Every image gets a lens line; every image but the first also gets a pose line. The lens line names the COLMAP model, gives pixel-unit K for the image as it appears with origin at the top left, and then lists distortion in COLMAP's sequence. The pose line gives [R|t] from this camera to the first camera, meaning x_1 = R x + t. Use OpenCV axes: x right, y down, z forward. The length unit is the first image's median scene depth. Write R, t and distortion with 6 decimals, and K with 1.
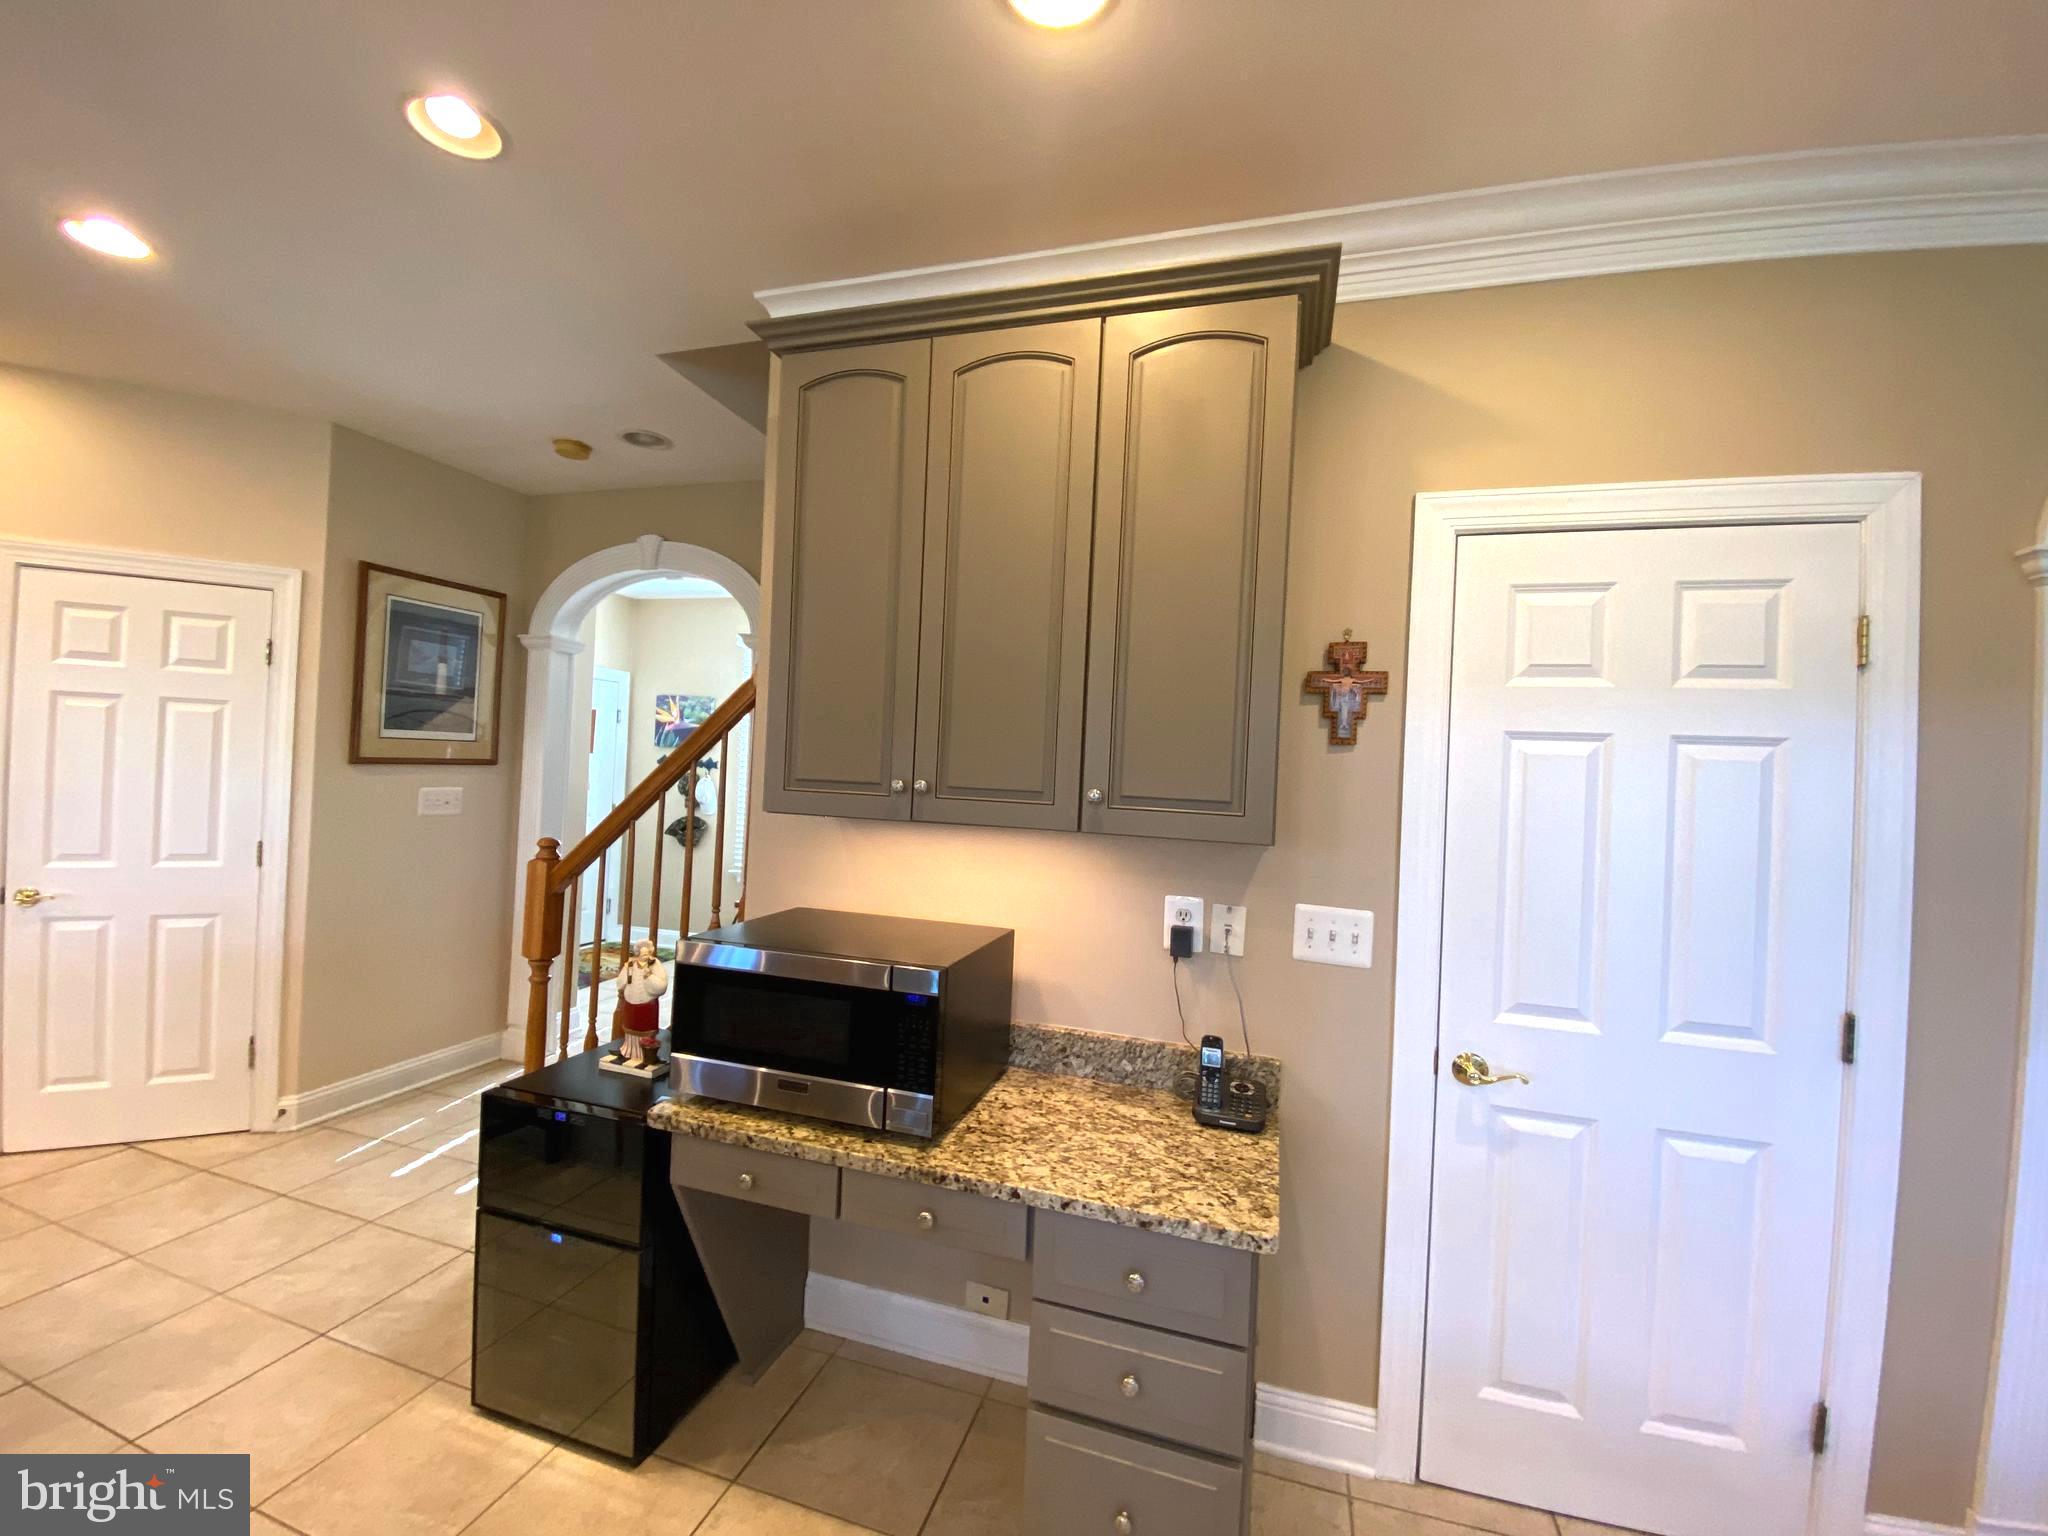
lens RADIAL K [[825.1, 0, 1013.4], [0, 825.1, 772.0], [0, 0, 1]] dist [0.038433, -0.032263]
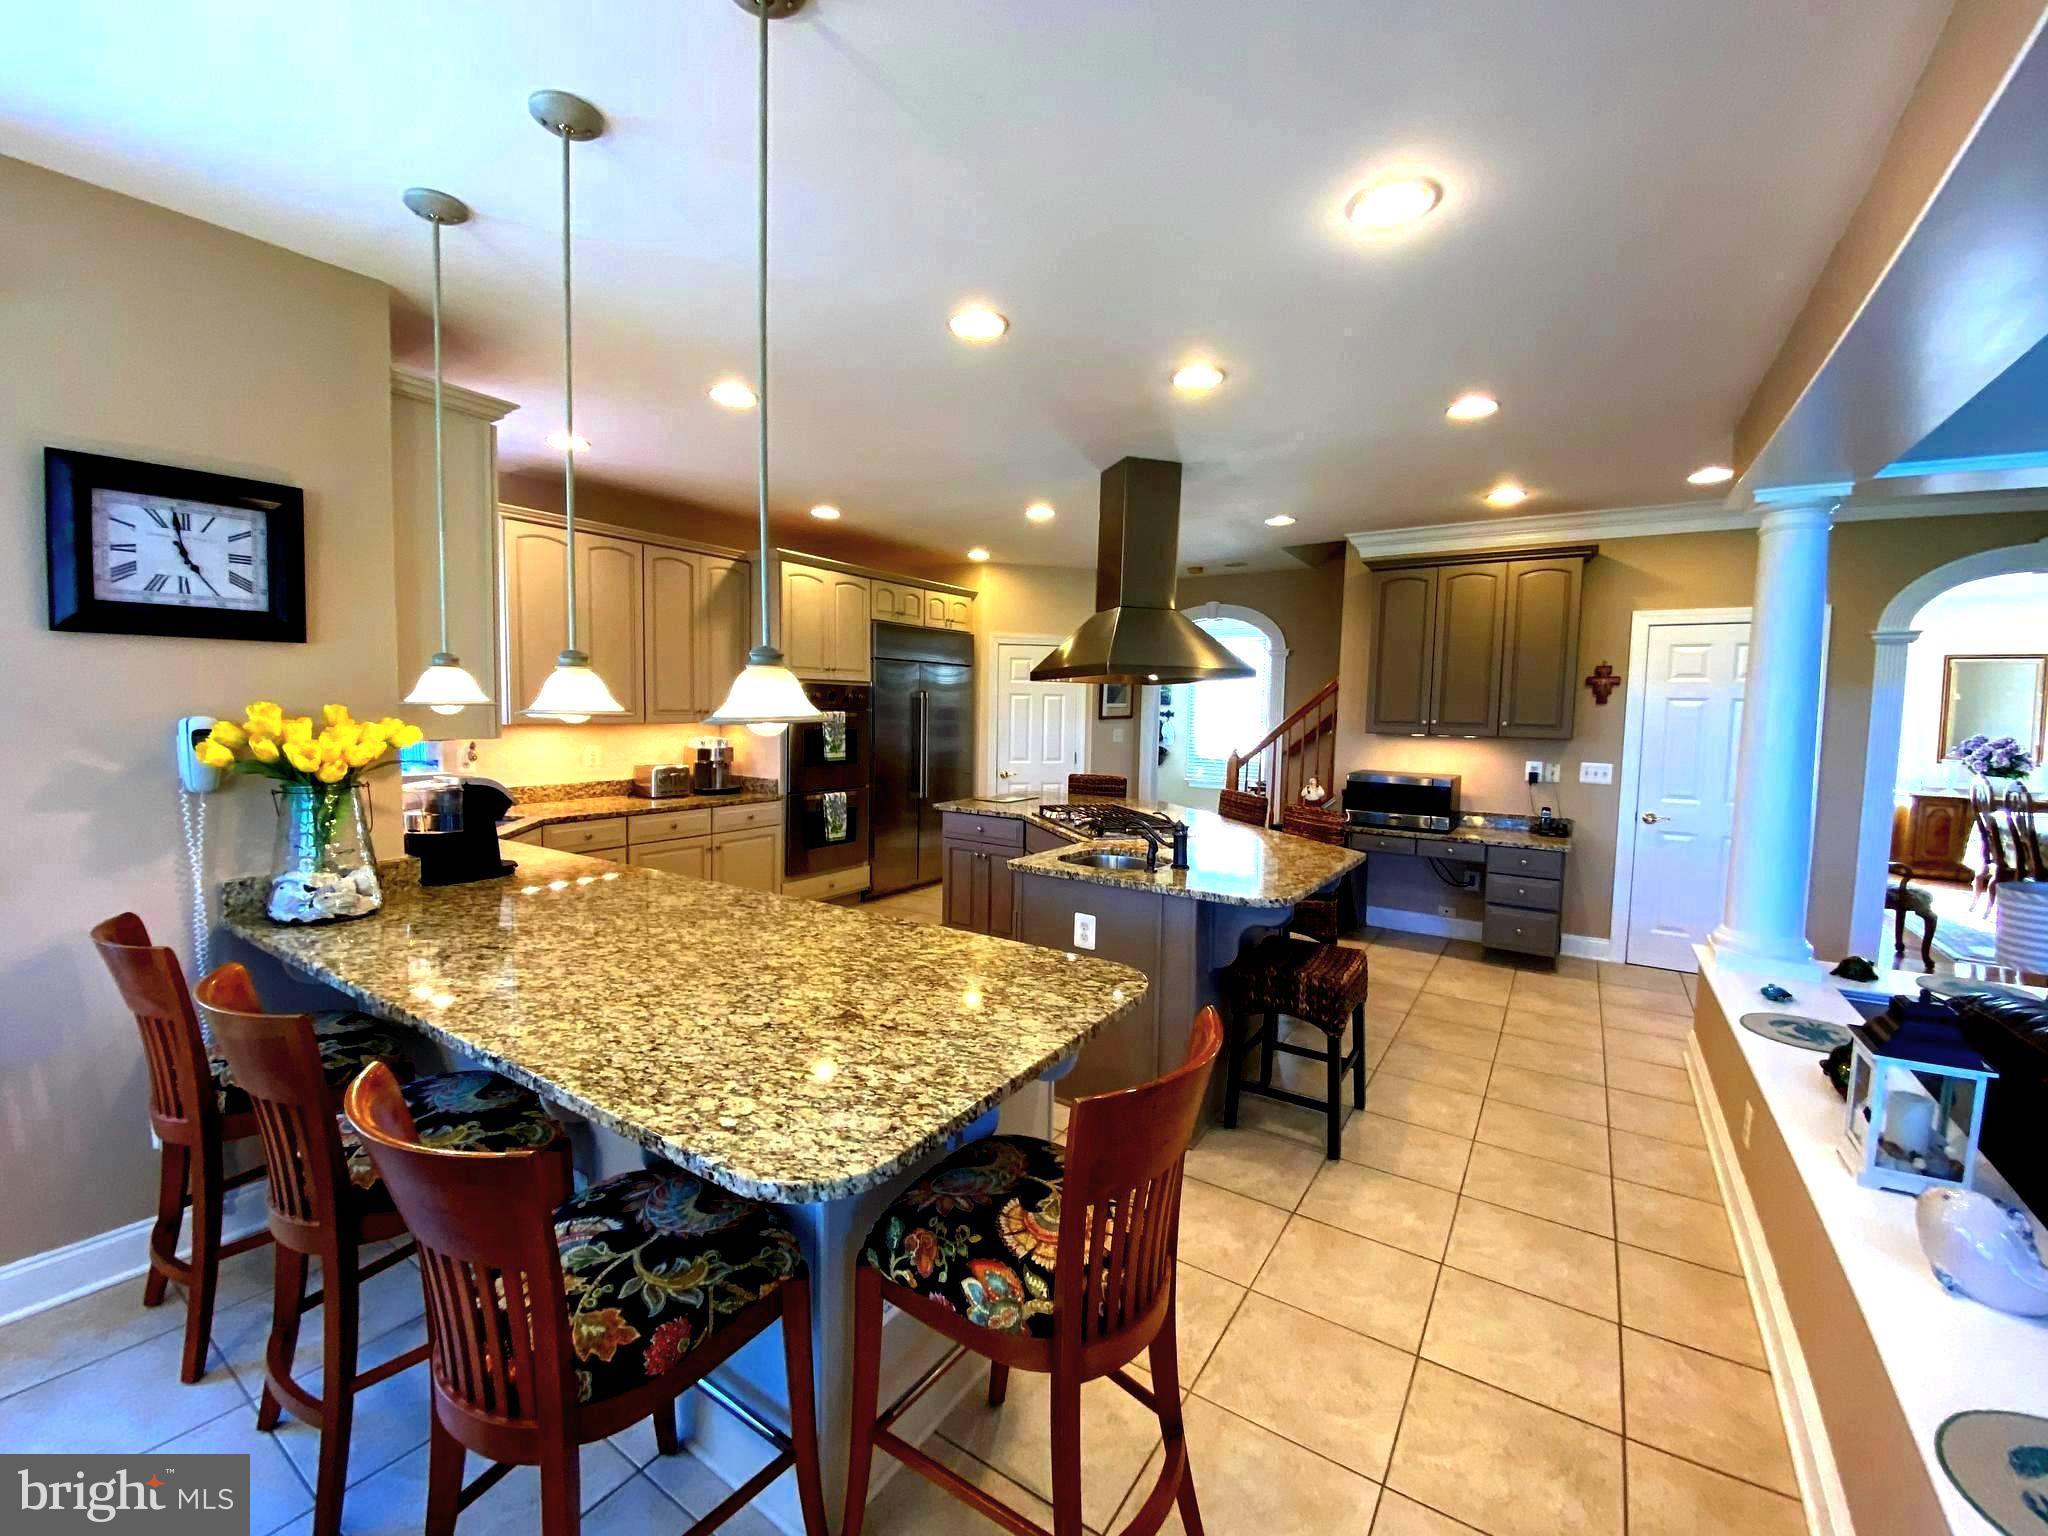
lens RADIAL K [[824.7, 0, 1024.0], [0, 824.7, 768.0], [0, 0, 1]] dist [0.037694, -0.033320]
pose [[0.956322, -0.005890, -0.292255, -0.612091], [0.024286, 0.997941, 0.059359, -0.030796], [0.291304, -0.063864, 0.954496, -2.151124]]
